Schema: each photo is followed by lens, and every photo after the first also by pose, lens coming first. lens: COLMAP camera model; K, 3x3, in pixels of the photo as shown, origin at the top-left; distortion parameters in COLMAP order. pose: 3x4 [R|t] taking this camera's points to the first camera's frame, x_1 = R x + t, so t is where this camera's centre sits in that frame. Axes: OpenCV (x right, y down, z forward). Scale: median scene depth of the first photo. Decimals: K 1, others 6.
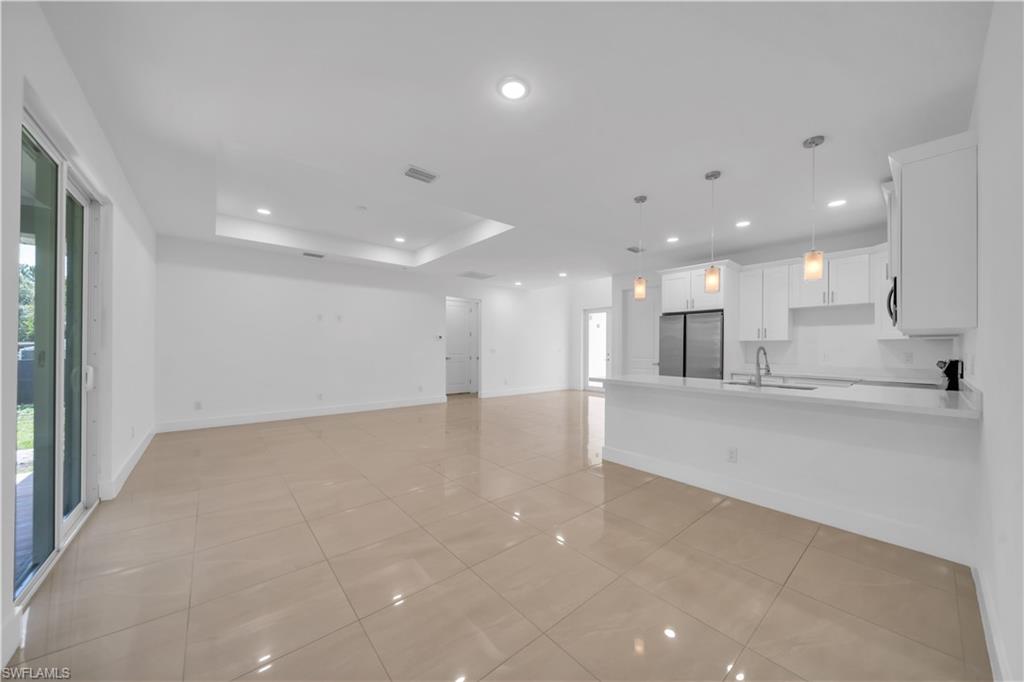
lens RADIAL K [[354.4, 0, 512.7], [0, 354.4, 347.6], [0, 0, 1]] dist [-0.000400, -0.000525]
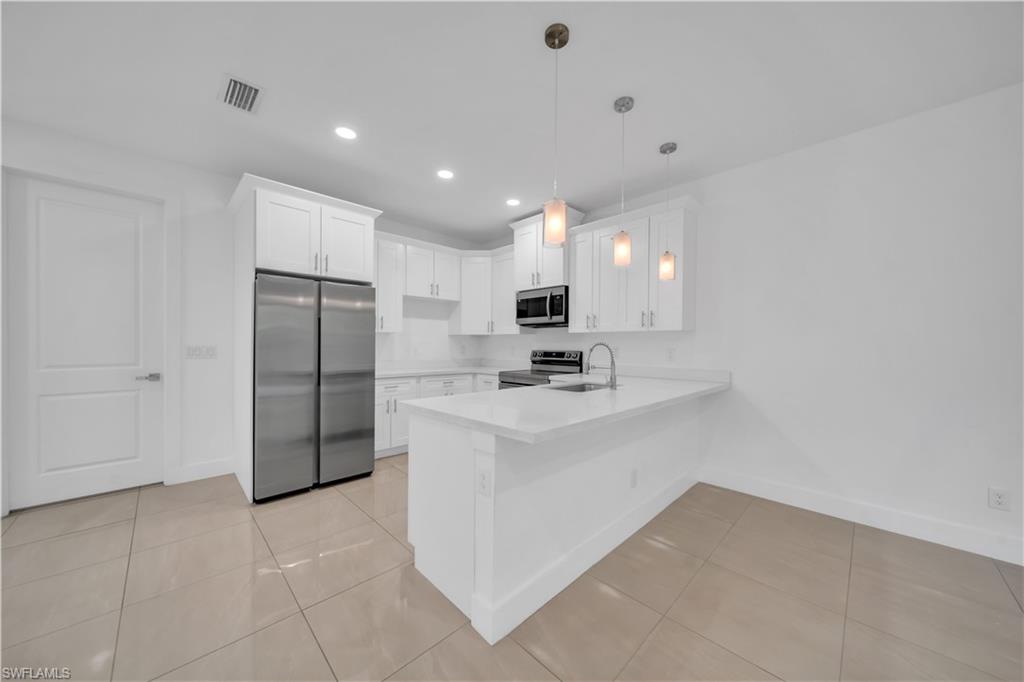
lens RADIAL K [[354.4, 0, 513.7], [0, 354.4, 347.9], [0, 0, 1]] dist [-0.000400, -0.000525]
pose [[-0.078940, -0.019579, 0.996687, -0.082912], [-0.007241, 0.999792, 0.019066, -0.002742], [-0.996853, -0.005711, -0.079066, 0.740518]]
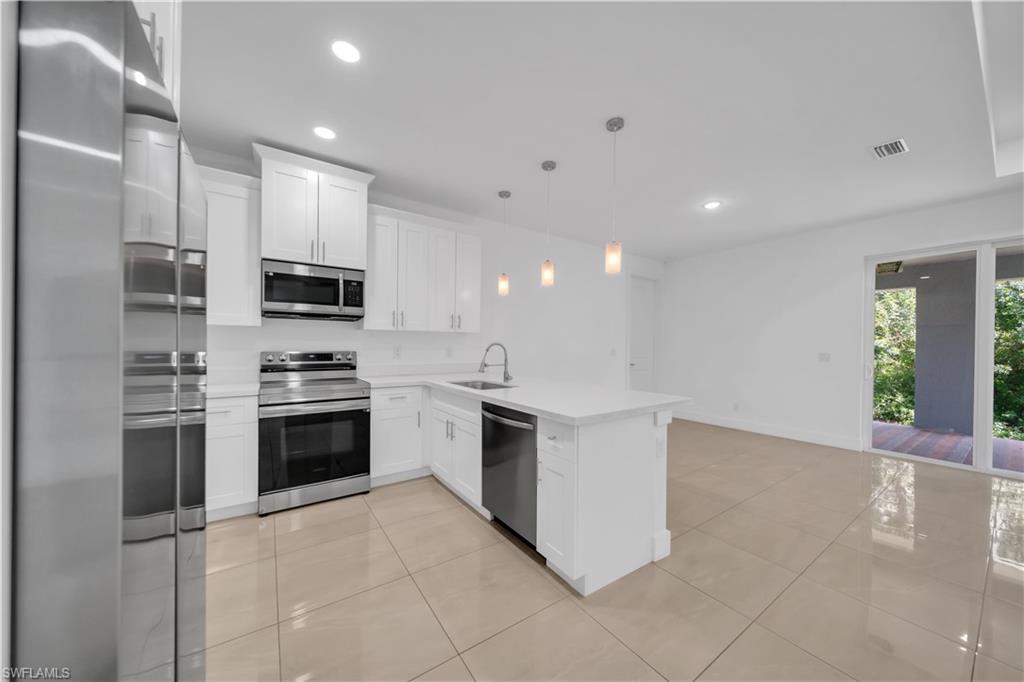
lens RADIAL K [[354.4, 0, 508.8], [0, 354.4, 345.2], [0, 0, 1]] dist [-0.000400, -0.000525]
pose [[-0.995224, -0.018867, 0.095773, 0.330871], [-0.018705, 0.999822, 0.002585, 0.000060], [-0.095805, 0.000781, -0.995400, 1.139733]]
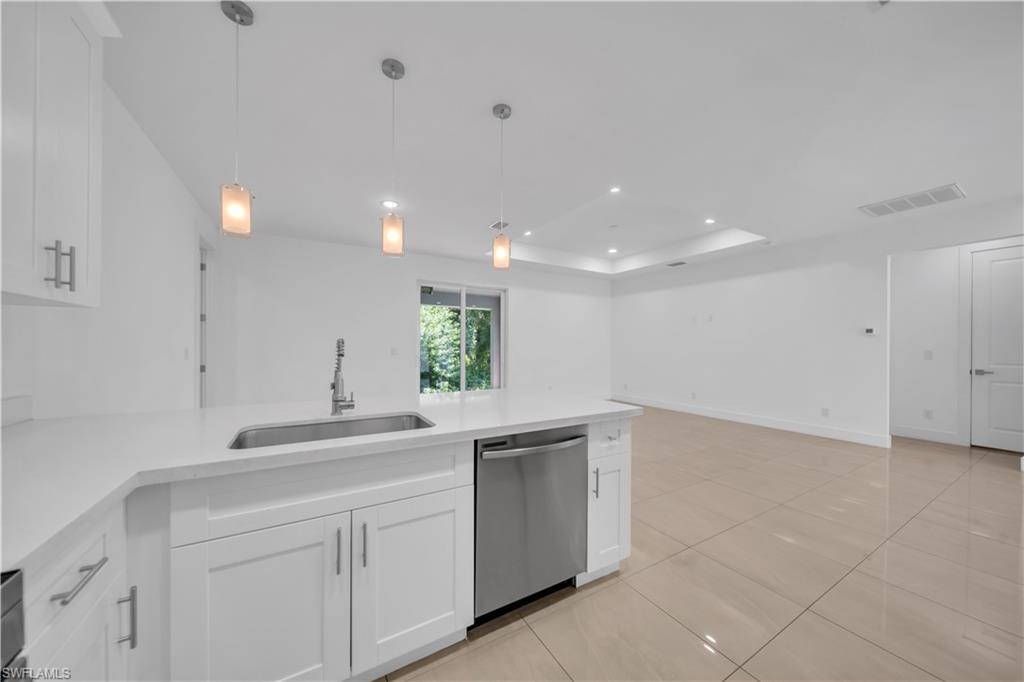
lens RADIAL K [[354.4, 0, 505.6], [0, 354.4, 343.2], [0, 0, 1]] dist [-0.000400, -0.000525]
pose [[-0.173189, -0.012670, -0.984807, 0.668586], [-0.003866, 0.999918, -0.012184, 0.003737], [0.984881, 0.001697, -0.173224, 0.757730]]
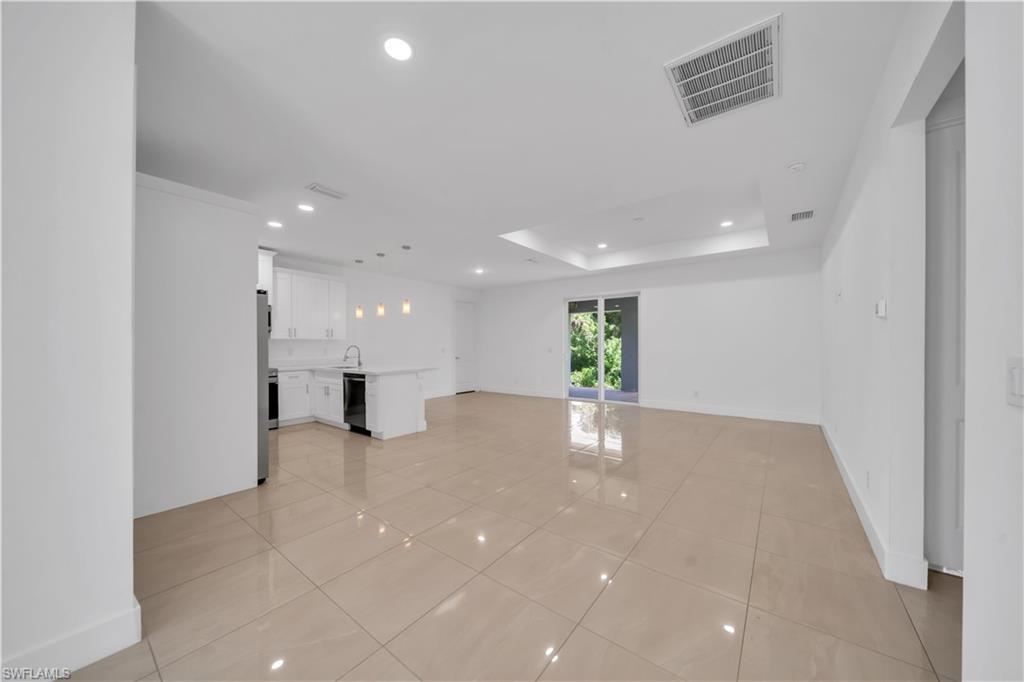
lens RADIAL K [[354.4, 0, 509.7], [0, 354.4, 347.8], [0, 0, 1]] dist [-0.000400, -0.000525]
pose [[-0.977318, -0.003310, -0.211753, 0.168740], [-0.004219, 0.999984, 0.003842, -0.001012], [0.211737, 0.004648, -0.977316, 1.726584]]
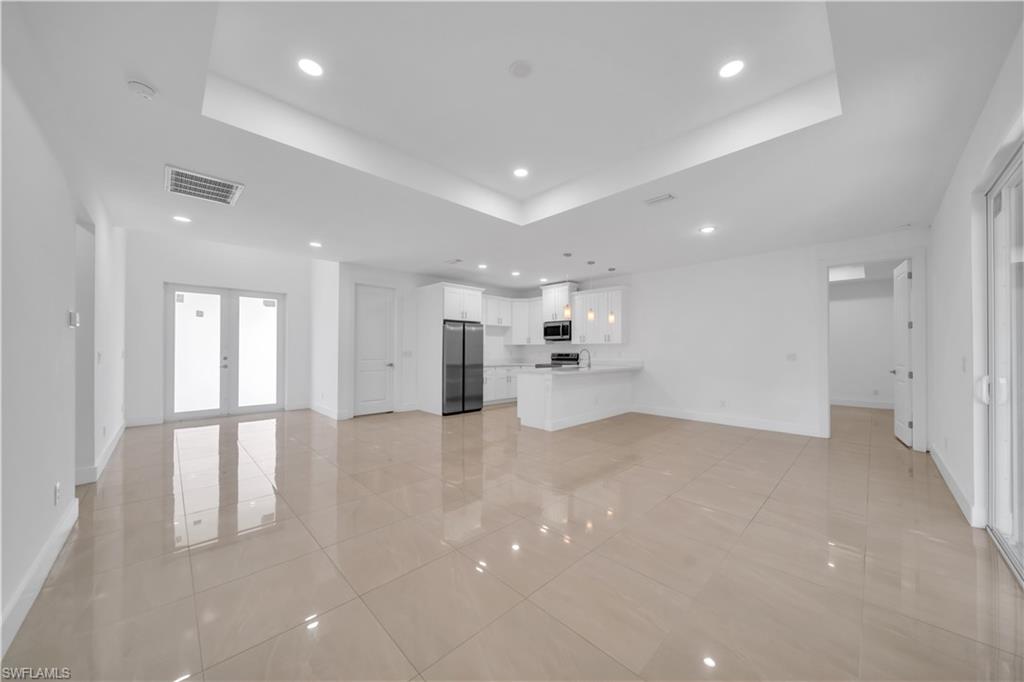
lens RADIAL K [[354.4, 0, 517.9], [0, 354.4, 349.9], [0, 0, 1]] dist [-0.000400, -0.000525]
pose [[-0.086020, -0.008512, 0.996257, -0.798475], [-0.002138, 0.999963, 0.008359, -0.008029], [-0.996291, -0.001411, -0.086035, 0.914847]]
